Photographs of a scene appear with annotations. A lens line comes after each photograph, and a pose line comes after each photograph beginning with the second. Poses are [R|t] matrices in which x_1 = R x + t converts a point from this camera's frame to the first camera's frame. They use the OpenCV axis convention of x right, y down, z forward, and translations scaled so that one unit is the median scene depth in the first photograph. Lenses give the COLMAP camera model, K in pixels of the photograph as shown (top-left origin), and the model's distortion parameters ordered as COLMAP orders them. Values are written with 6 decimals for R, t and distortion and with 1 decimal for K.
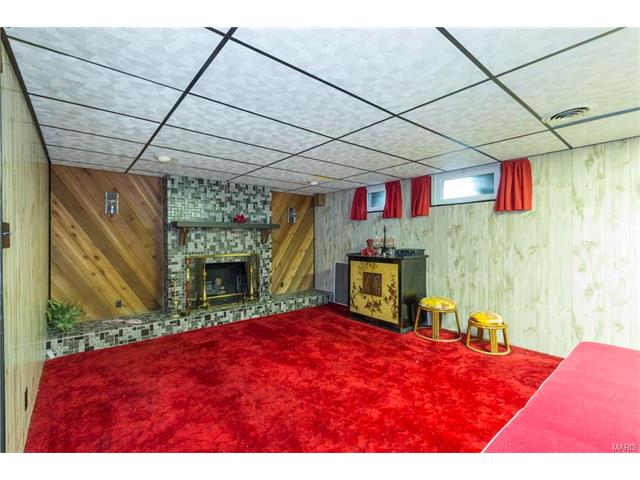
lens RADIAL K [[288.8, 0, 313.8], [0, 288.8, 241.1], [0, 0, 1]] dist [-0.000193, -0.000915]
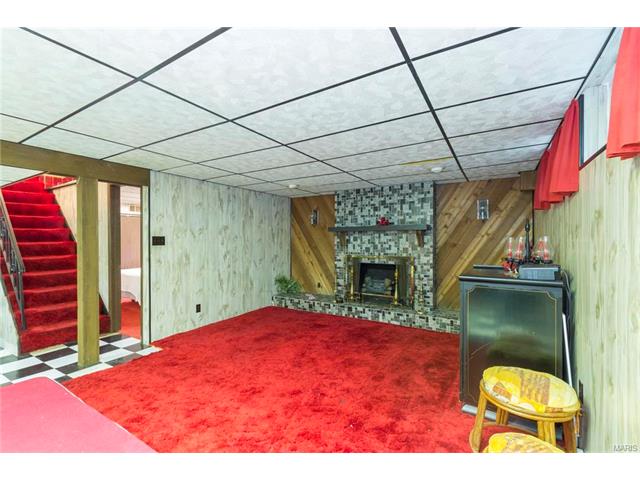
lens RADIAL K [[288.8, 0, 317.7], [0, 288.8, 240.9], [0, 0, 1]] dist [-0.000193, -0.000915]
pose [[0.322217, 0.006062, -0.946647, 0.604837], [-0.006740, 0.999969, 0.004109, -0.011533], [0.946642, 0.005056, 0.322248, 0.441065]]
